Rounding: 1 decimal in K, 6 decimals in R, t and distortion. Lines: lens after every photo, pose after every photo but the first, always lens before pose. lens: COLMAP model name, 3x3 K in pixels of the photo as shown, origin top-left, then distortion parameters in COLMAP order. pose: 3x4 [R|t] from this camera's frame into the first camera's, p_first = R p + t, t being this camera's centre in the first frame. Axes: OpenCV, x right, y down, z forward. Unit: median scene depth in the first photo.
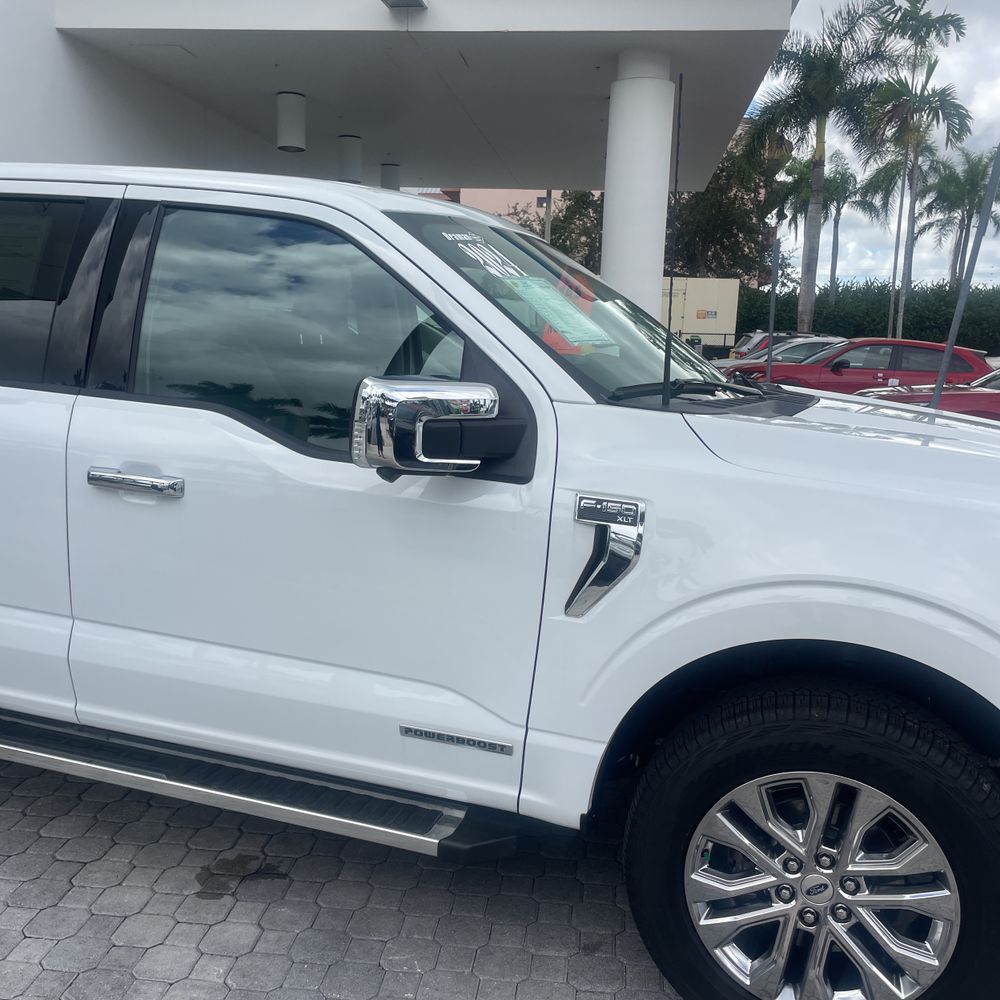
lens RADIAL K [[1003.1, 0, 508.5], [0, 1003.1, 502.3], [0, 0, 1]] dist [0.097228, -0.130425]
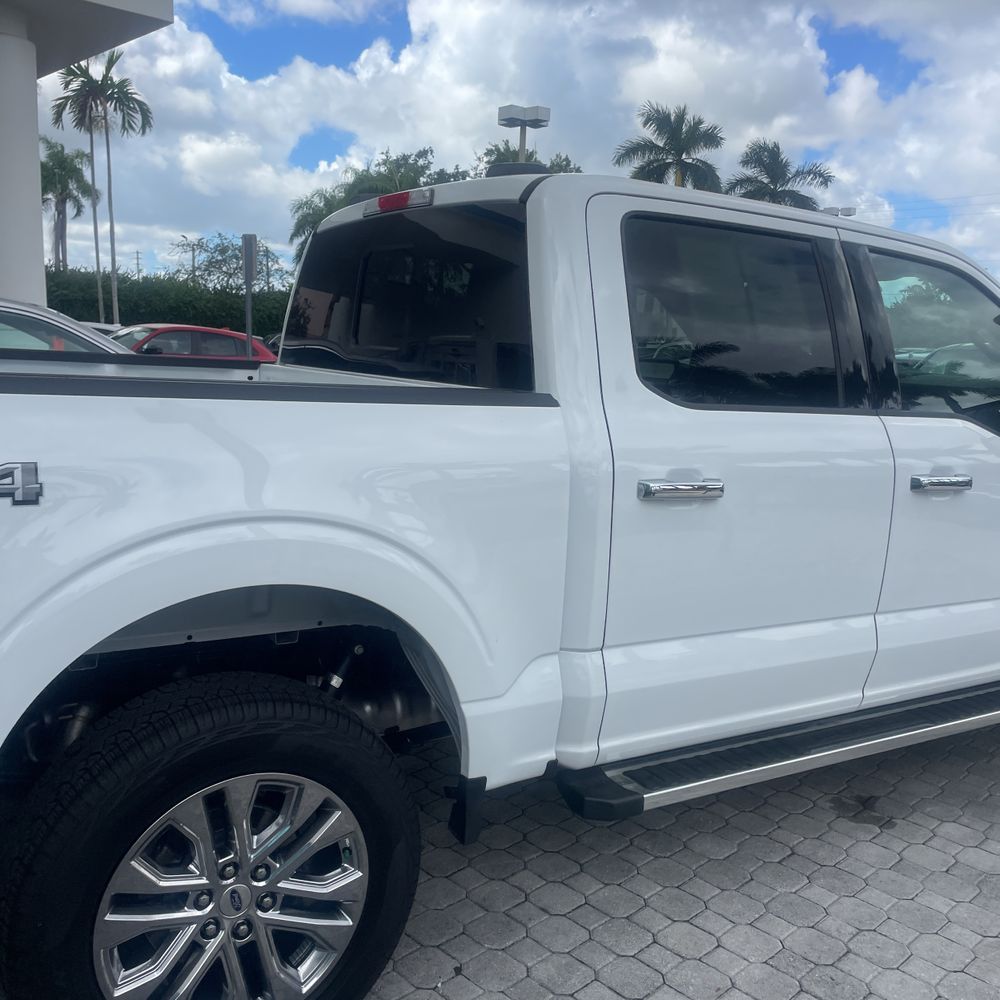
lens RADIAL K [[1011.7, 0, 478.1], [0, 1011.7, 482.7], [0, 0, 1]] dist [0.093714, -0.123607]
pose [[0.641954, -0.124378, 0.756588, -1.557316], [0.123346, 0.990656, 0.058199, -0.150974], [-0.756757, 0.055961, 0.651297, 0.590042]]
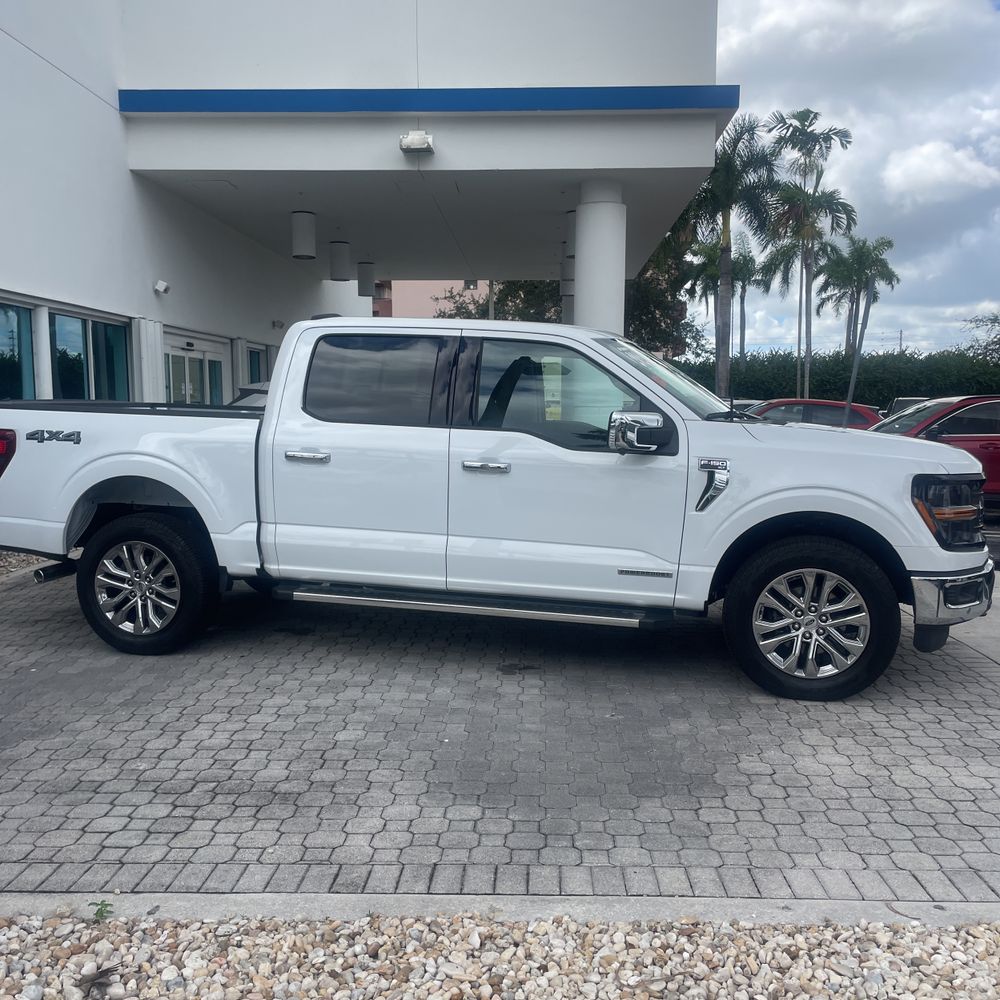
lens RADIAL K [[1000.4, 0, 502.1], [0, 1000.4, 506.9], [0, 0, 1]] dist [0.095364, -0.121588]
pose [[0.996631, -0.038618, 0.072355, -0.465297], [0.043357, 0.996935, -0.065116, 0.195621], [-0.069619, 0.068034, 0.995251, -1.061264]]
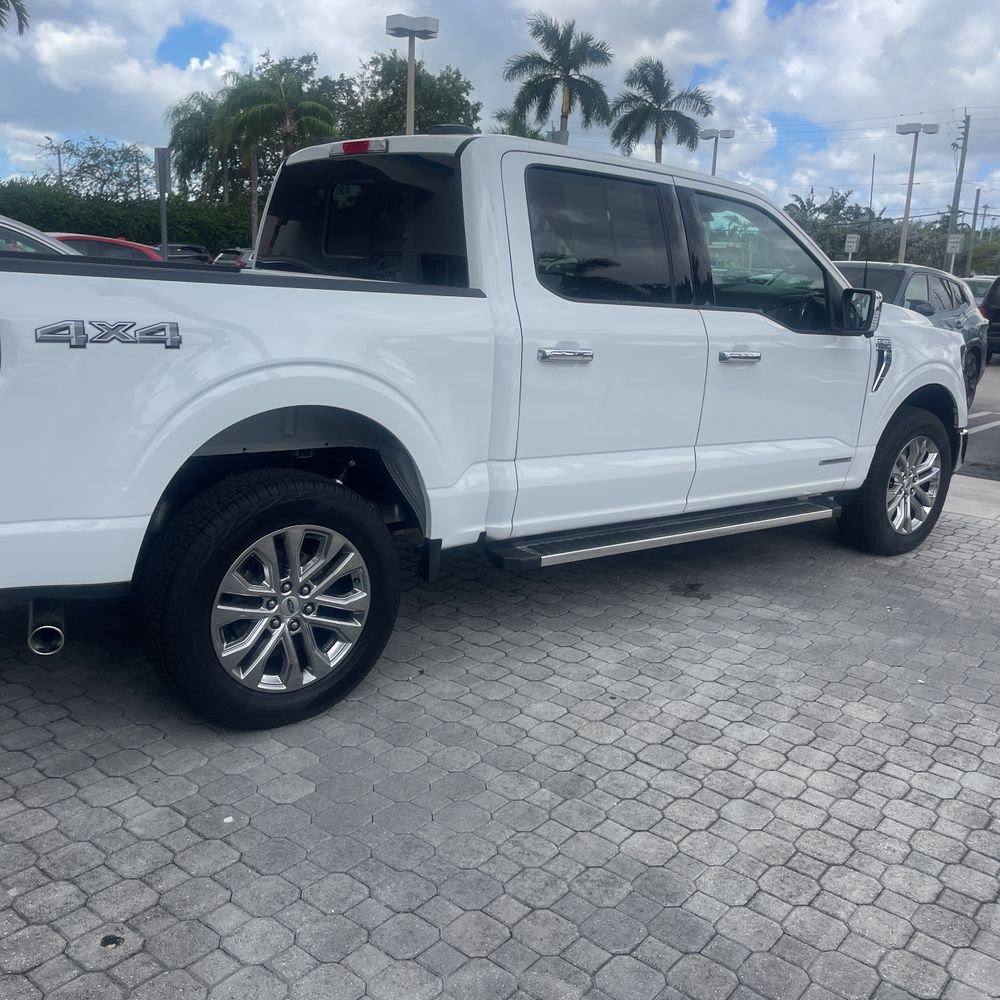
lens RADIAL K [[1021.3, 0, 504.2], [0, 1021.3, 472.7], [0, 0, 1]] dist [0.074243, -0.006195]
pose [[0.535008, -0.183271, 0.824729, -1.990737], [0.119526, 0.982788, 0.140858, -0.116297], [-0.836349, 0.023216, 0.547706, 0.348786]]
